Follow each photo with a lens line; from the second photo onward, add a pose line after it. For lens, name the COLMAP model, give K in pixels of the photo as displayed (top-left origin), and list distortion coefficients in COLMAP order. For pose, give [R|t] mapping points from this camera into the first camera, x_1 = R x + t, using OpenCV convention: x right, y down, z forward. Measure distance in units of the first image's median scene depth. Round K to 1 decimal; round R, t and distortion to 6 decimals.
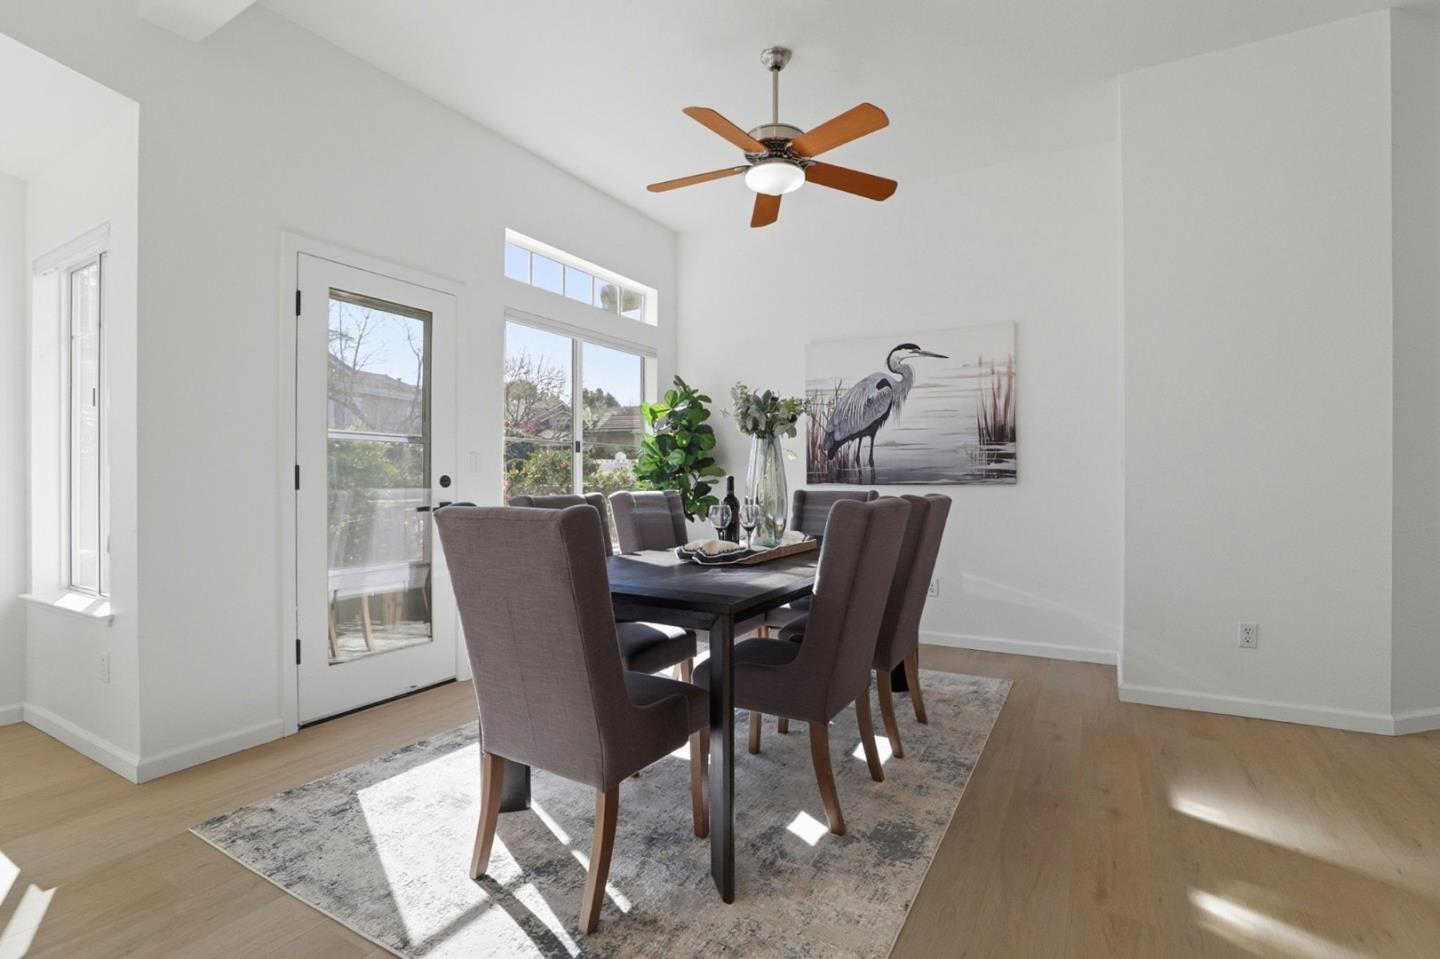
lens RADIAL K [[663.5, 0, 723.7], [0, 663.5, 484.3], [0, 0, 1]] dist [-0.044442, 0.012541]
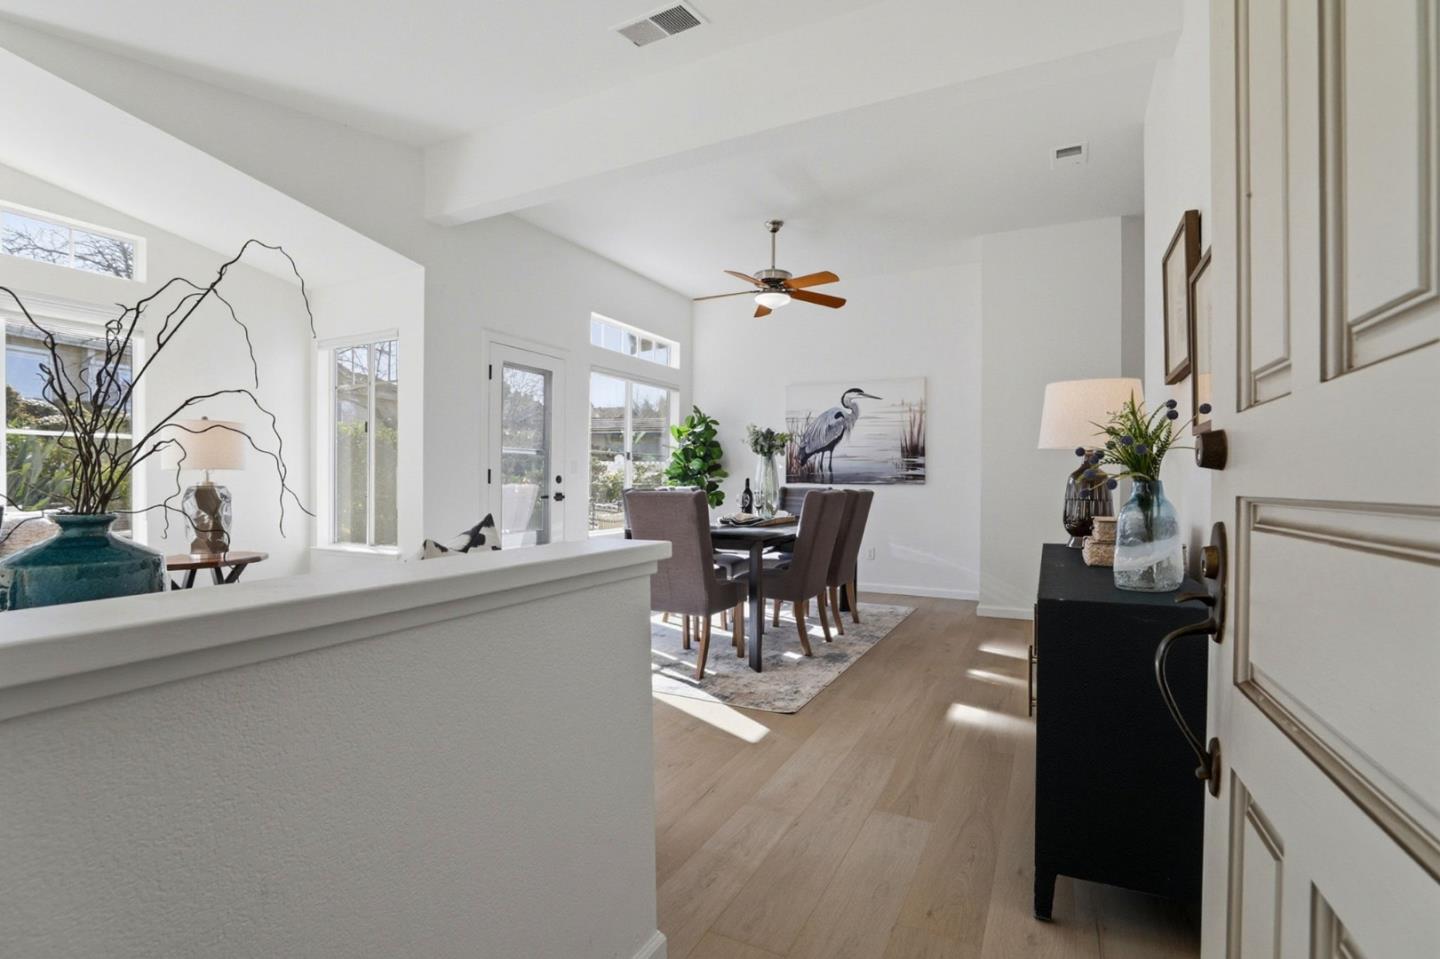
lens RADIAL K [[663.5, 0, 723.7], [0, 663.5, 484.3], [0, 0, 1]] dist [-0.044442, 0.012541]
pose [[0.998775, 0.007955, 0.048846, -0.092351], [-0.007962, 0.999968, -0.000054, 0.003468], [-0.048845, -0.000335, 0.998806, -0.498016]]
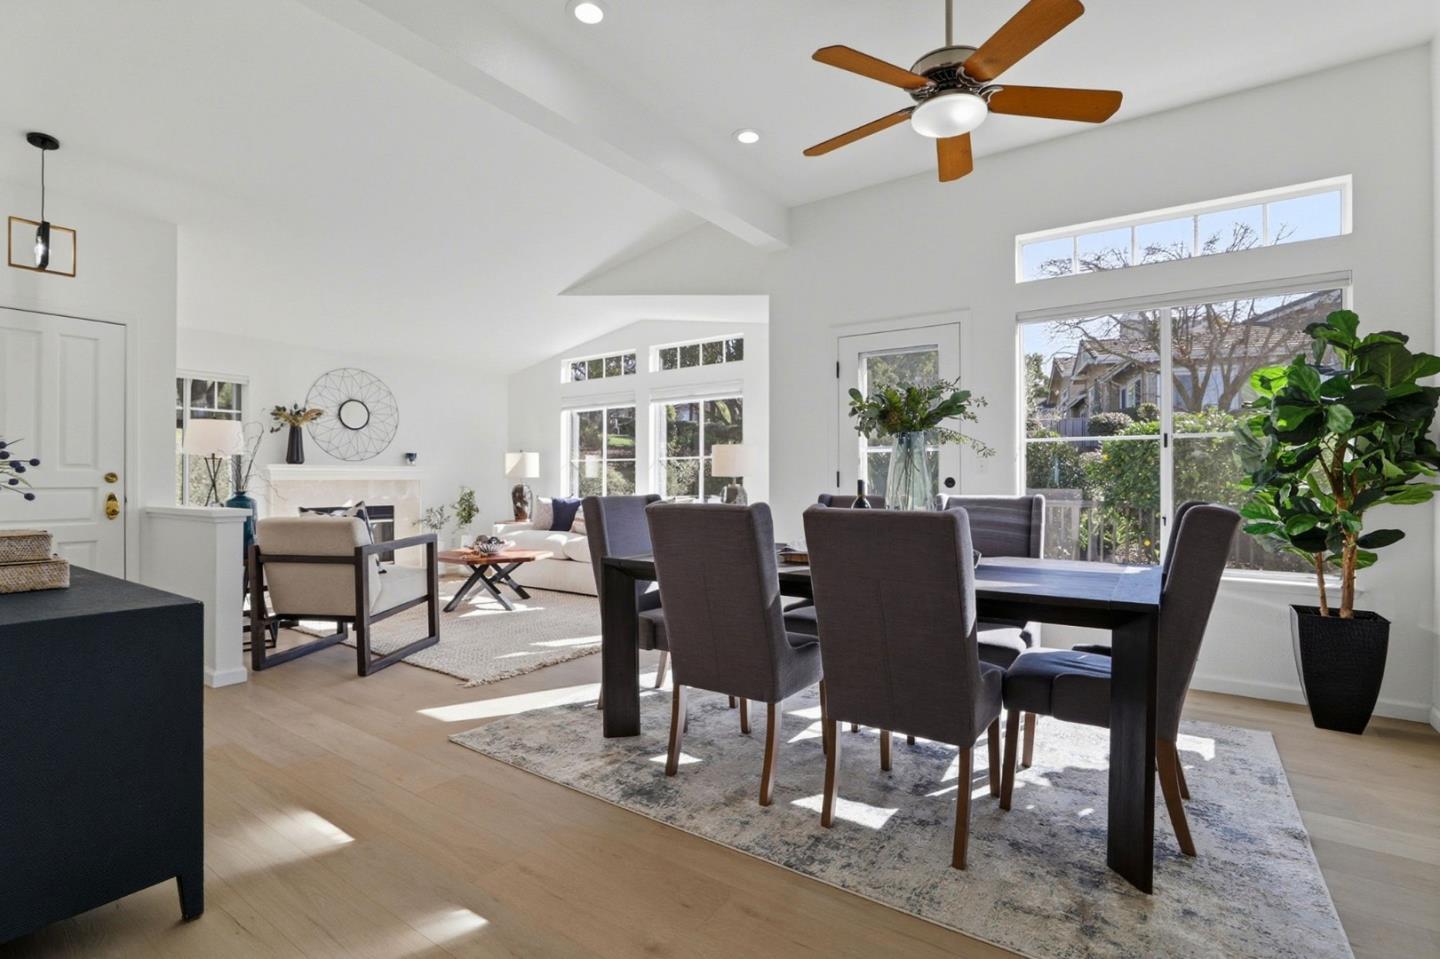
lens RADIAL K [[663.5, 0, 723.7], [0, 663.5, 484.3], [0, 0, 1]] dist [-0.044442, 0.012541]
pose [[-0.080519, 0.008456, -0.996717, 0.678523], [-0.004032, 0.999953, 0.008810, -0.008685], [0.996745, 0.004729, -0.080481, 0.586087]]
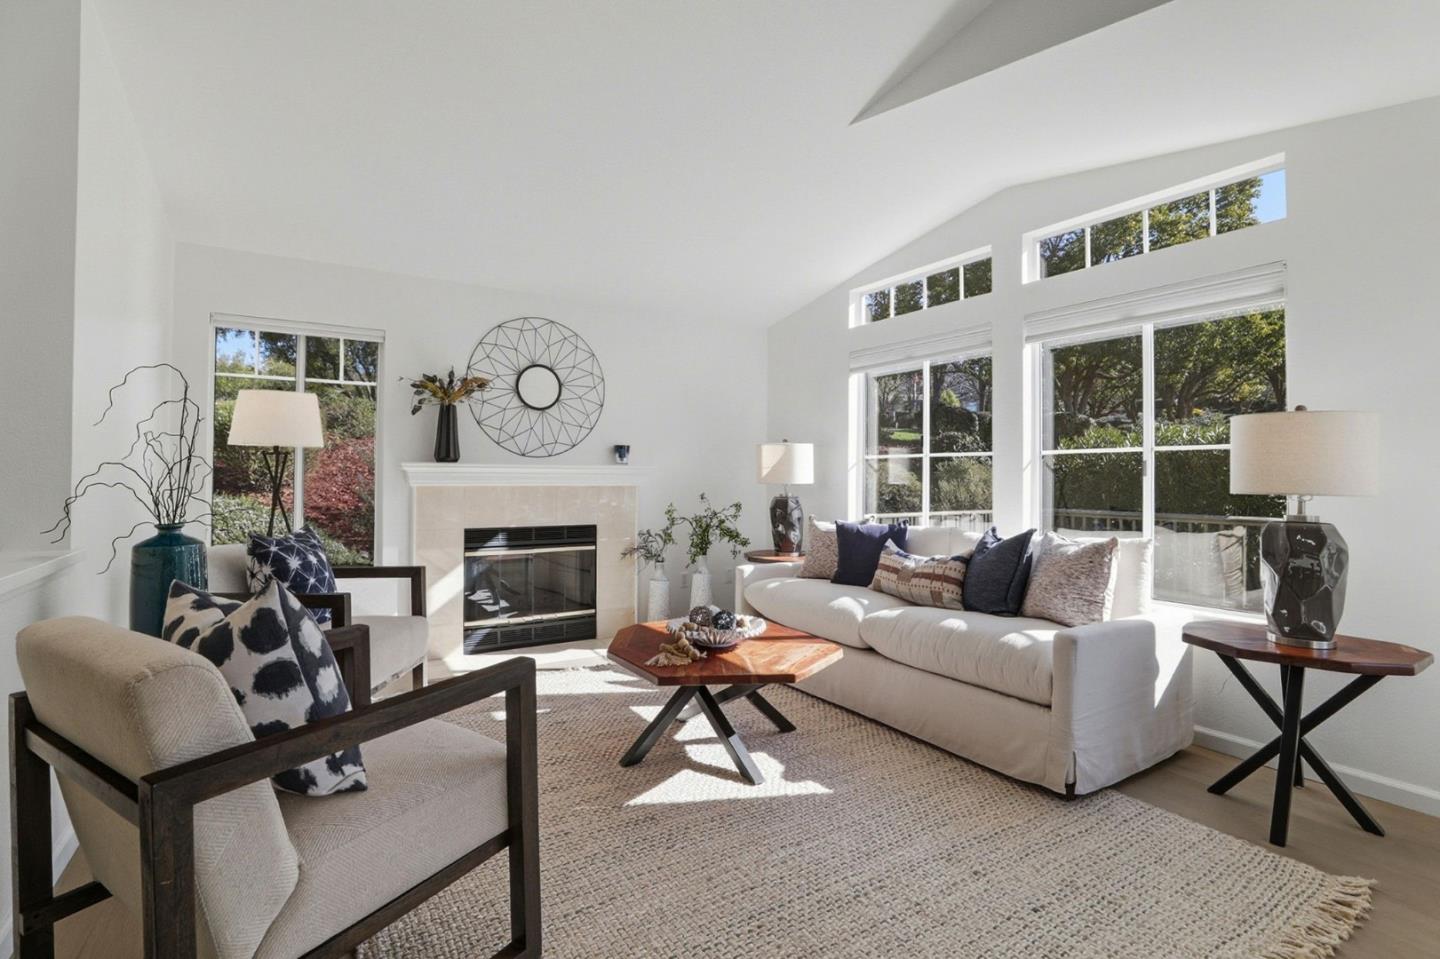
lens RADIAL K [[667.2, 0, 728.2], [0, 667.2, 475.8], [0, 0, 1]] dist [-0.054286, 0.021077]
pose [[-0.457149, -0.002444, -0.889387, -0.065483], [-0.009589, 0.999952, 0.002181, -0.024654], [0.889339, 0.009525, -0.457150, 0.305035]]
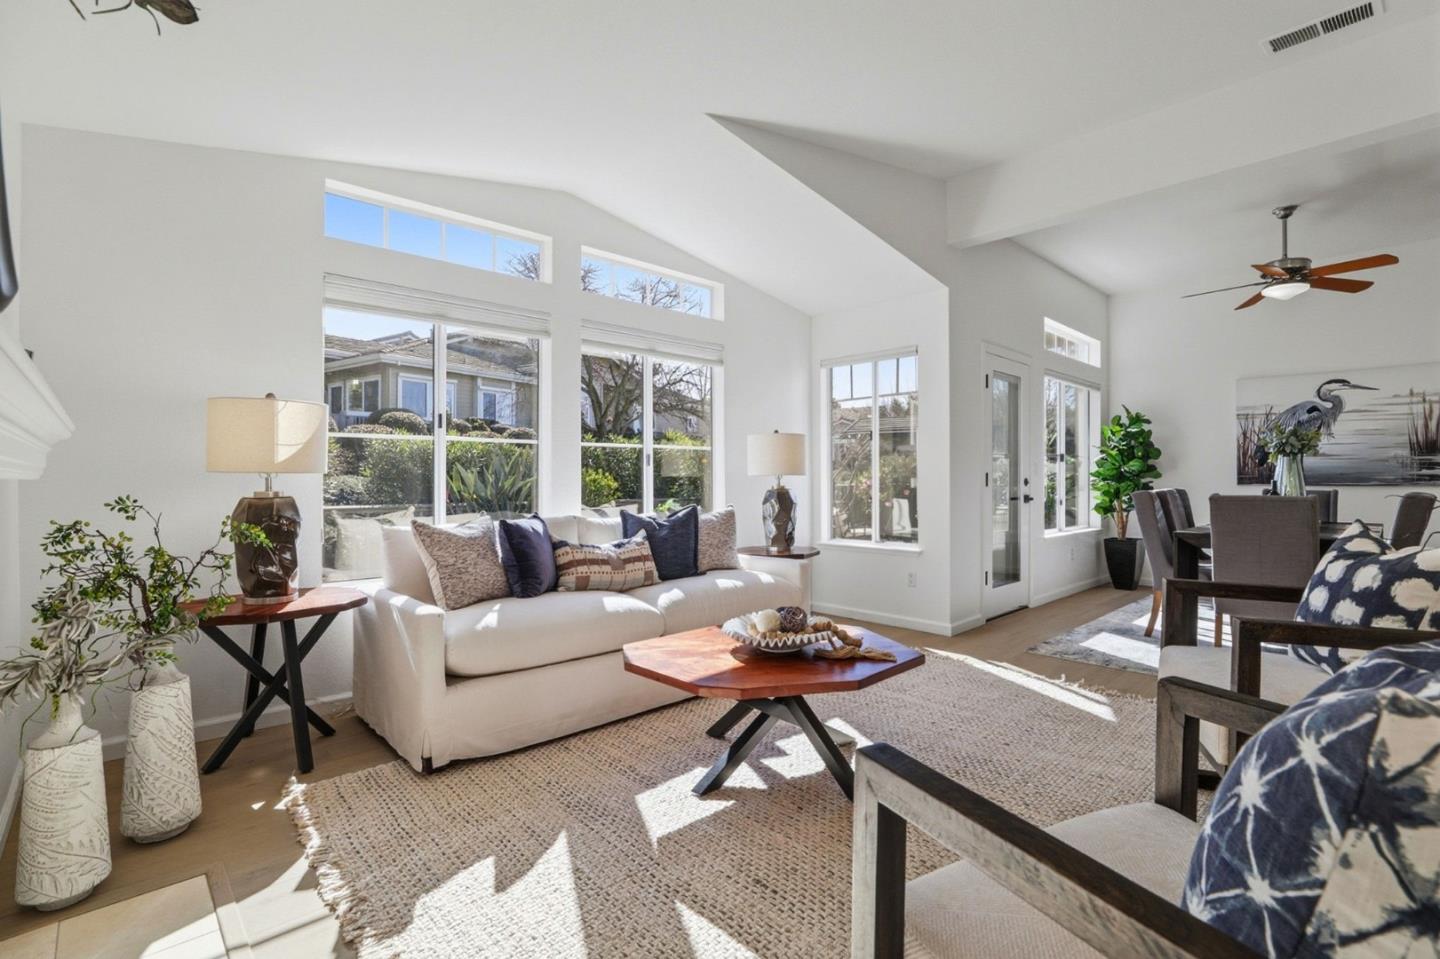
lens RADIAL K [[663.5, 0, 723.7], [0, 663.5, 484.3], [0, 0, 1]] dist [-0.044442, 0.012541]
pose [[0.956059, 0.004796, -0.293136, -0.560061], [-0.004650, 0.999988, 0.001194, 0.002158], [0.293138, 0.000221, 0.956070, -0.639936]]
